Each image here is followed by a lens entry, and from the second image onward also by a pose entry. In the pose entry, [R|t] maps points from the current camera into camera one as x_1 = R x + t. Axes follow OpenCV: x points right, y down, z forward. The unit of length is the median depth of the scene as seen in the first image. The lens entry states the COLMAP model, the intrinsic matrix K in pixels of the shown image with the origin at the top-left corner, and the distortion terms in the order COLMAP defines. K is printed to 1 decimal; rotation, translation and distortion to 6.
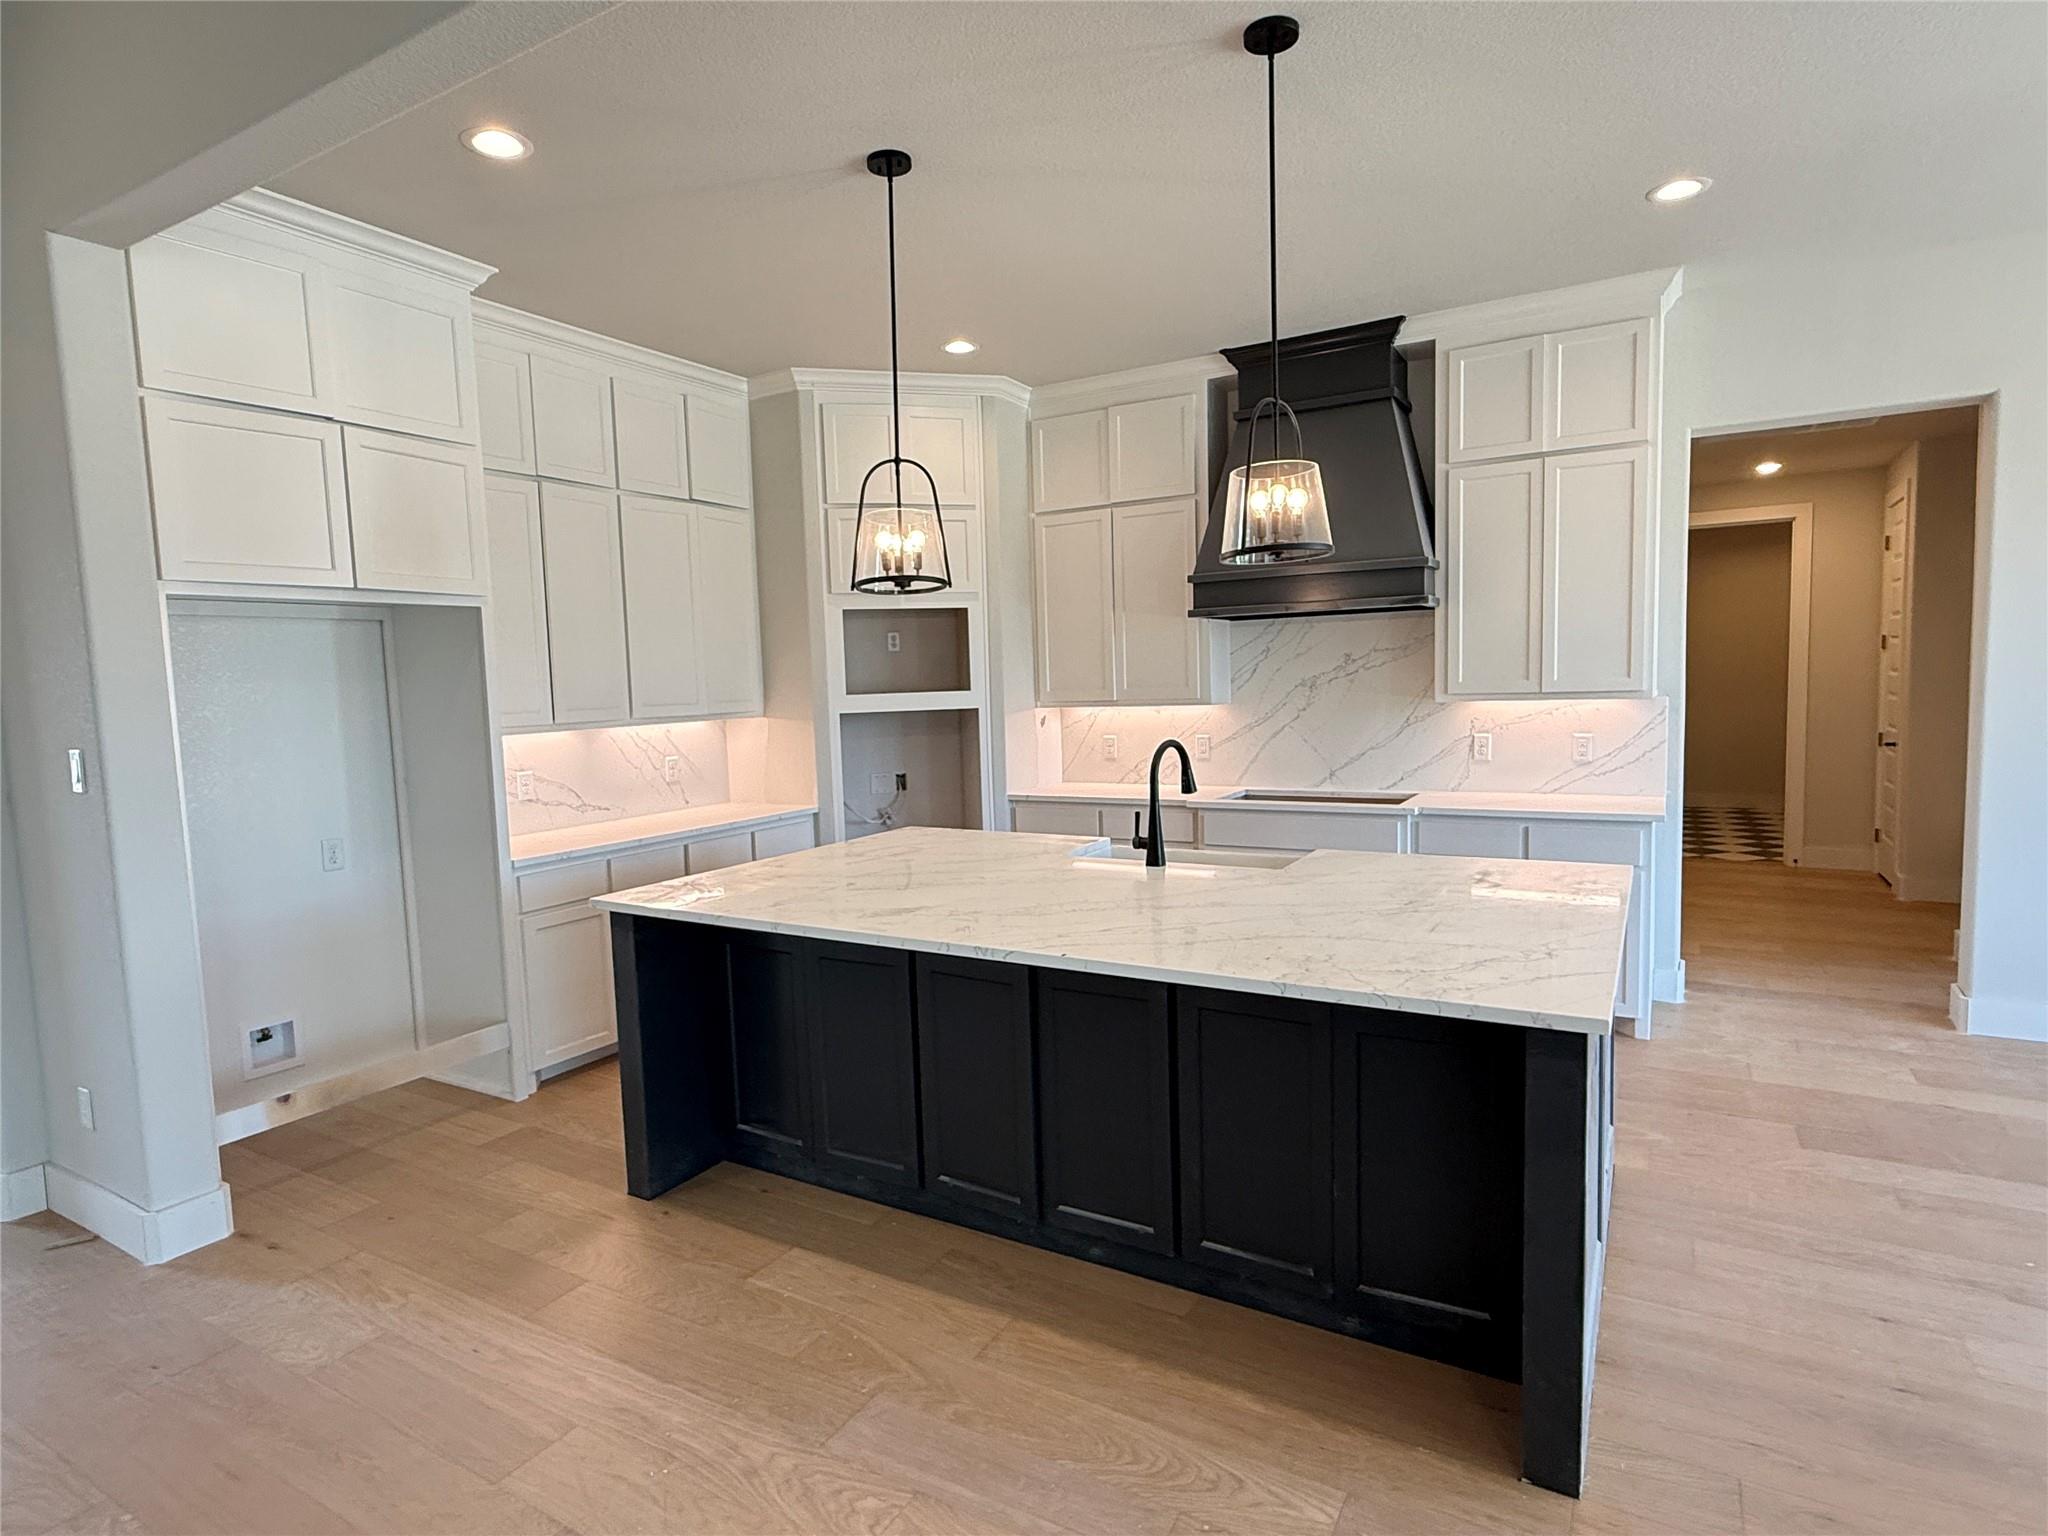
lens RADIAL K [[1082.0, 0, 1005.4], [0, 1082.0, 770.7], [0, 0, 1]] dist [0.007440, 0.000829]
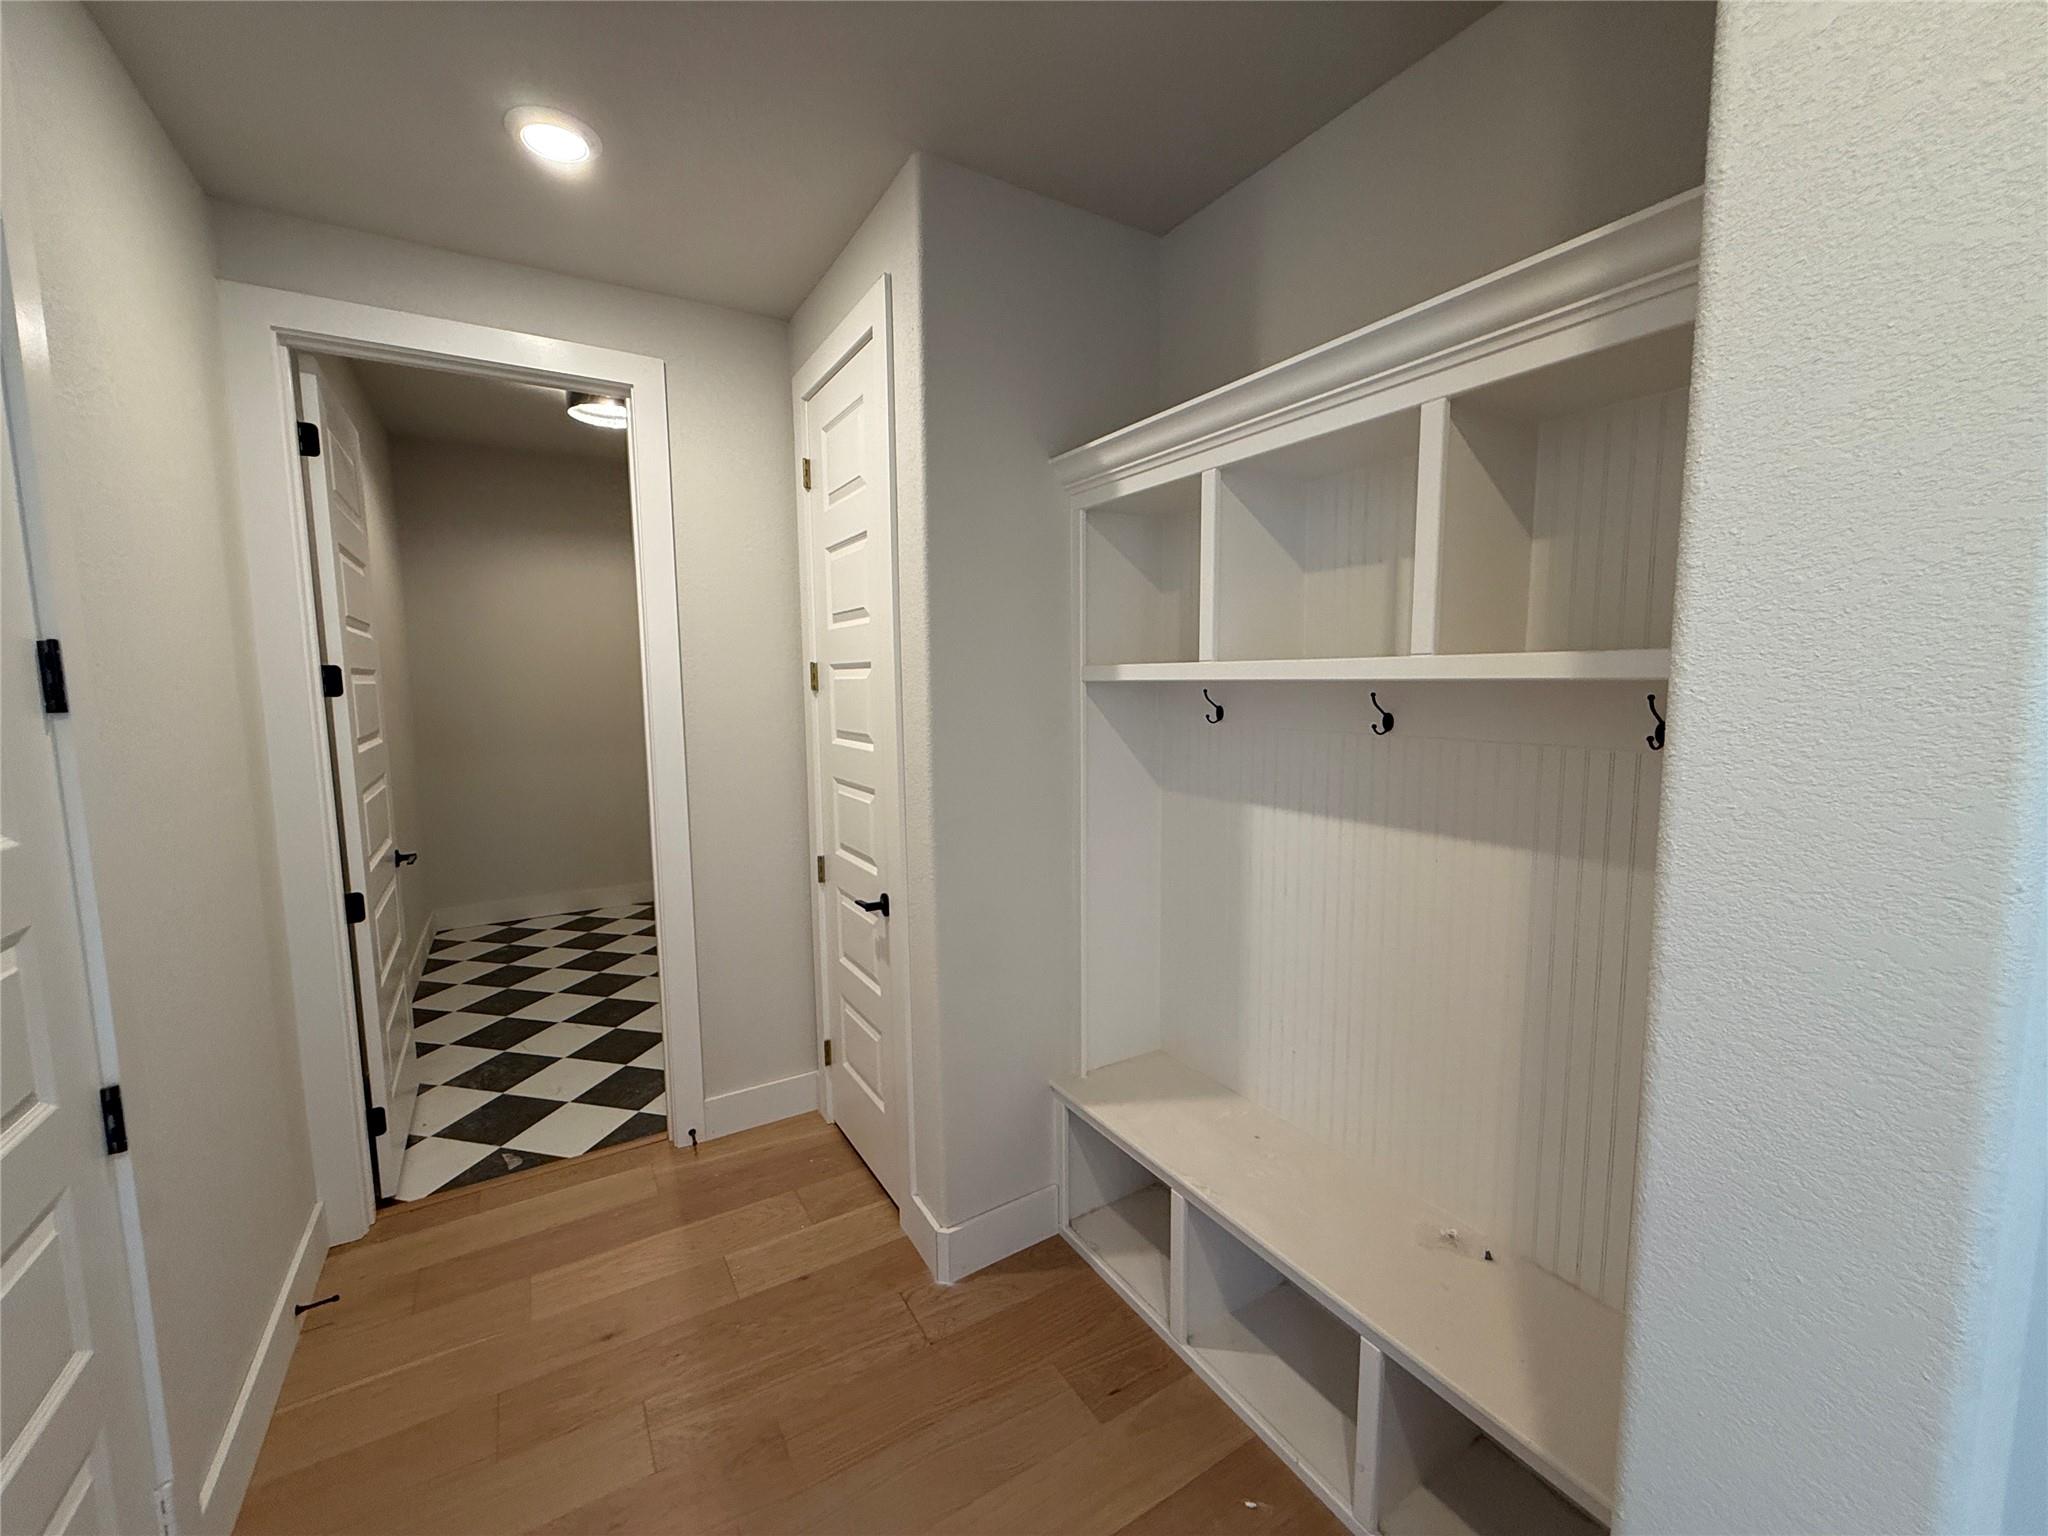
lens RADIAL K [[828.7, 0, 1017.4], [0, 828.7, 756.0], [0, 0, 1]] dist [-0.001820, -0.000098]
pose [[0.466491, -0.055191, 0.882803, 0.569394], [0.073232, 0.997035, 0.023635, -0.093358], [-0.881489, 0.053624, 0.469149, 0.820933]]
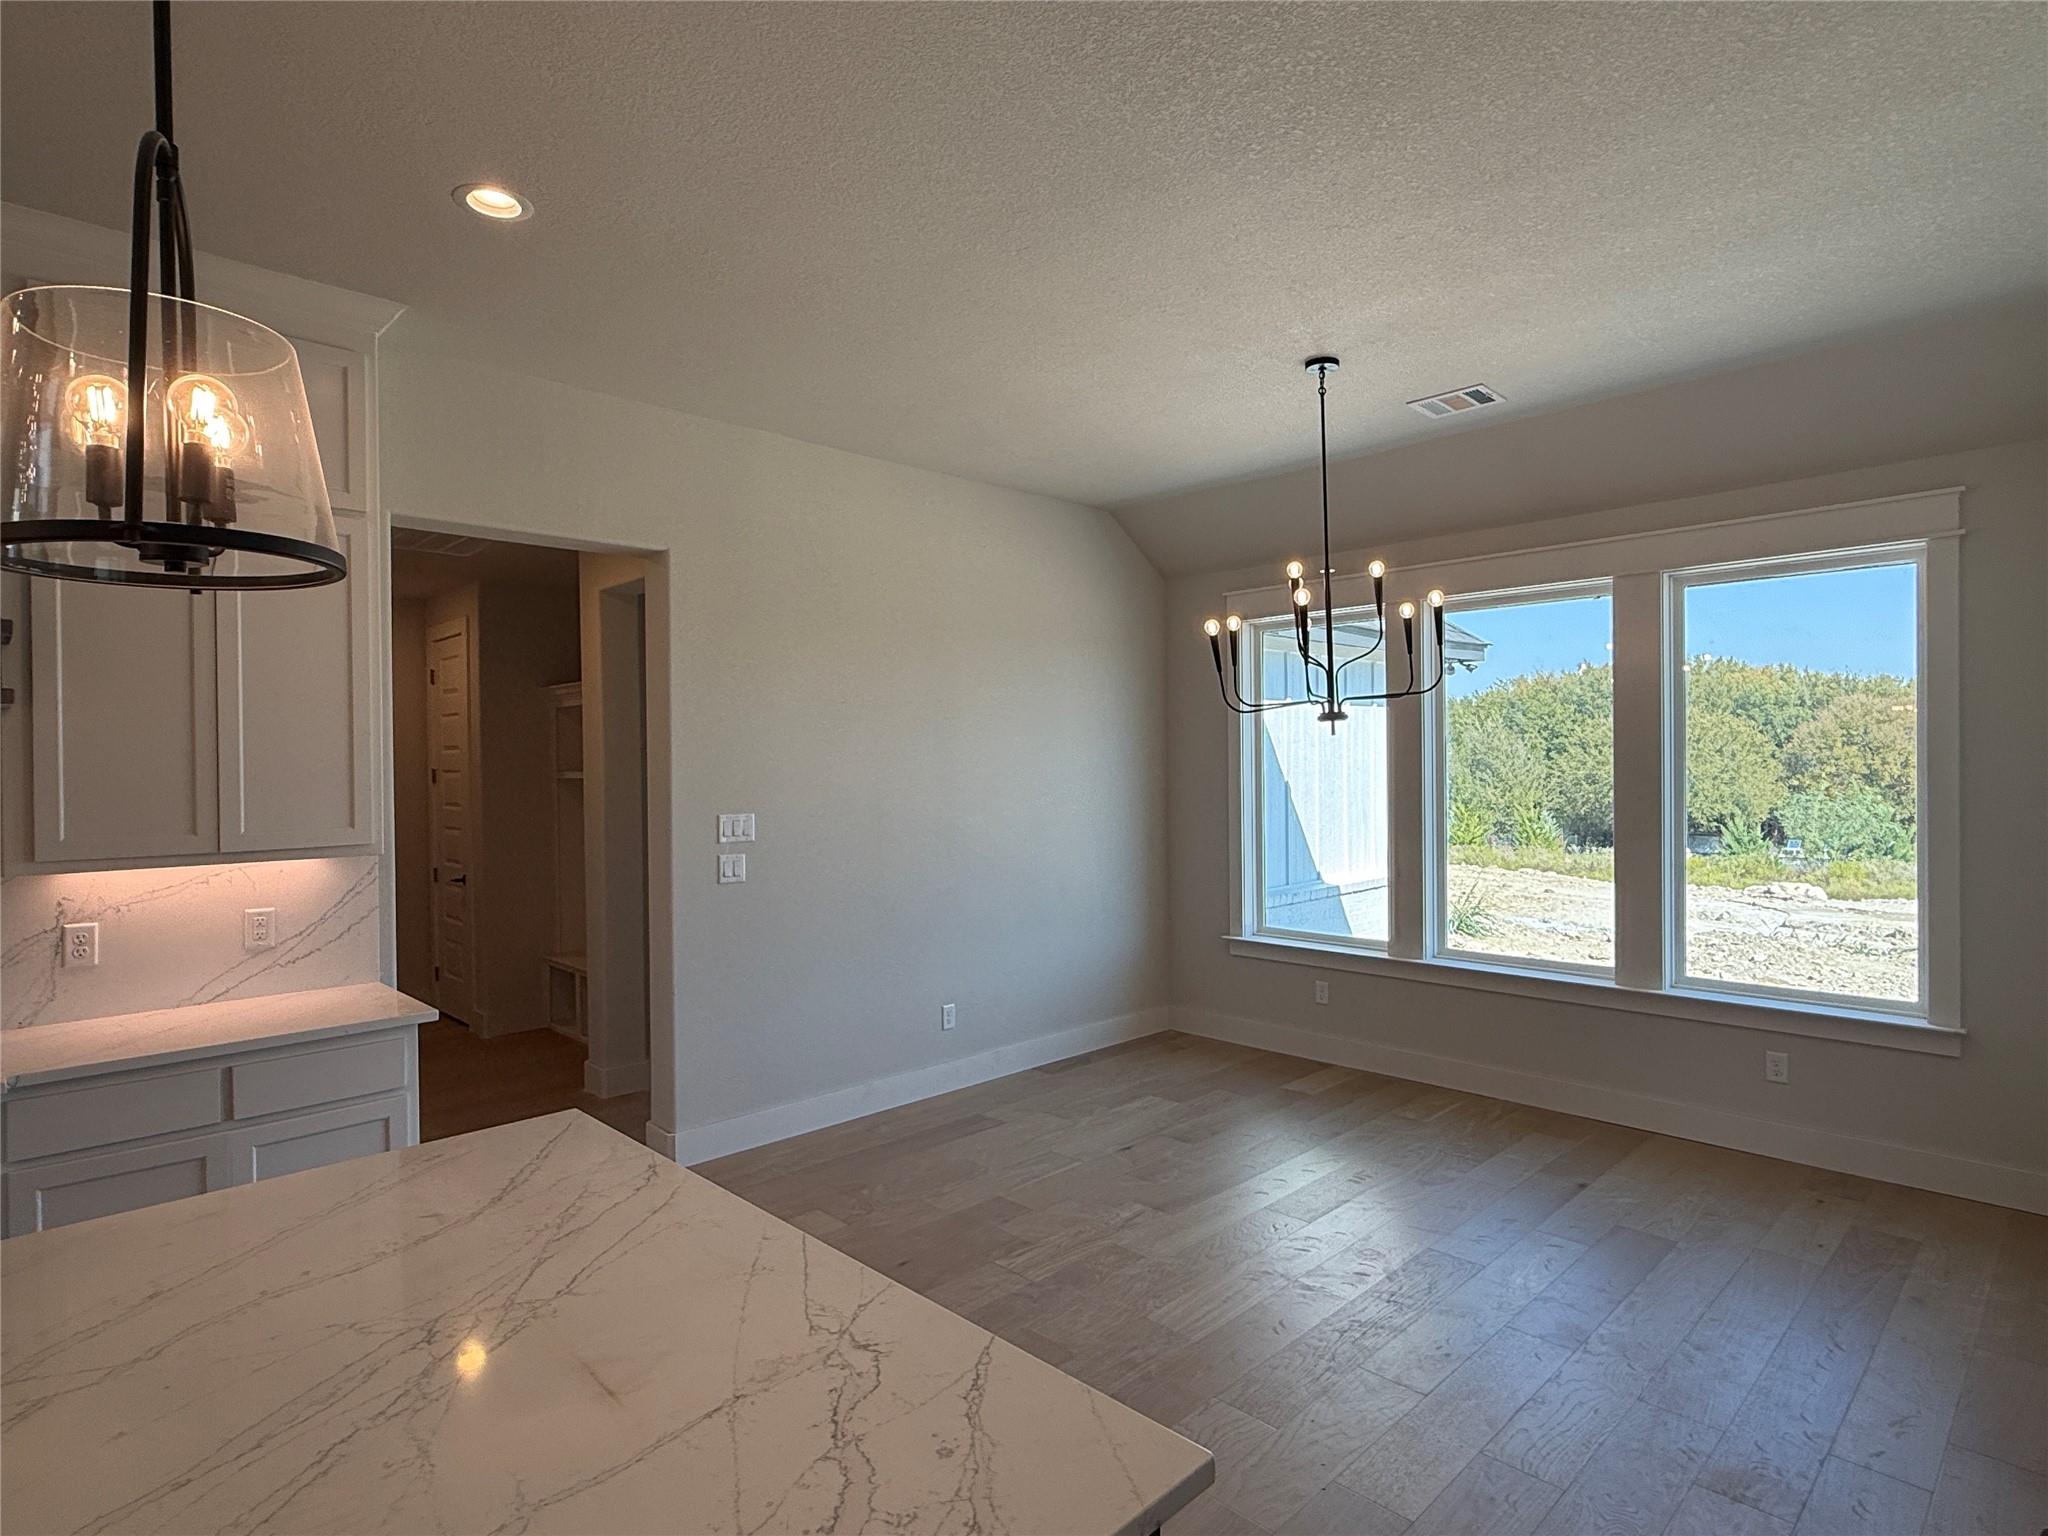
lens RADIAL K [[1082.0, 0, 1092.3], [0, 1082.0, 763.2], [0, 0, 1]] dist [0.007440, 0.000829]
pose [[0.230155, 0.028376, 0.972740, -0.011636], [0.089665, 0.994704, -0.050232, -0.030086], [-0.969014, 0.098782, 0.226392, 0.221284]]
